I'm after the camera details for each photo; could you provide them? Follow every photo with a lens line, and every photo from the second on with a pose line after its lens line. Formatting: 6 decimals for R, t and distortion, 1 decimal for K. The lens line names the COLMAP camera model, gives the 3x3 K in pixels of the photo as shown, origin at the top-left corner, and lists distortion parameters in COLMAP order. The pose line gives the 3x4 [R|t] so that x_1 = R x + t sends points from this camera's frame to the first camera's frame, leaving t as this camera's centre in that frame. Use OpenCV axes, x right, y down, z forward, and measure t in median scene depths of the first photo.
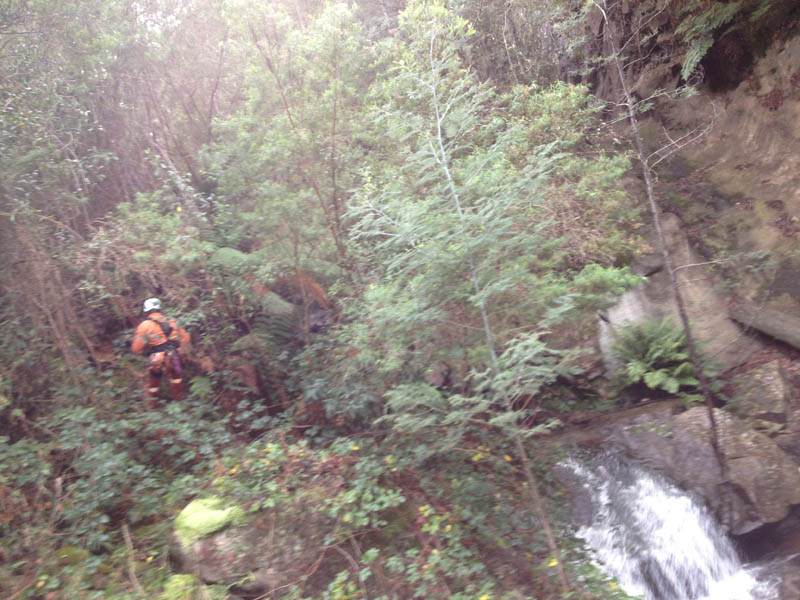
lens RADIAL K [[808.1, 0, 400.0], [0, 808.1, 300.0], [0, 0, 1]] dist [0.246382, -0.706444]
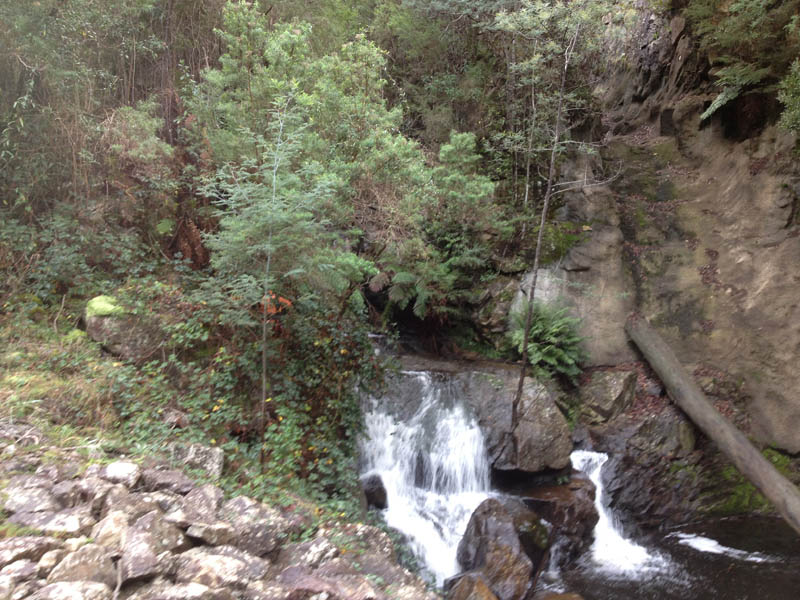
lens RADIAL K [[808.1, 0, 400.0], [0, 808.1, 300.0], [0, 0, 1]] dist [0.246382, -0.706444]
pose [[0.929316, 0.367770, -0.033417, 0.147321], [-0.359889, 0.922237, 0.141277, -0.081595], [0.082775, -0.119264, 0.989406, -0.249398]]
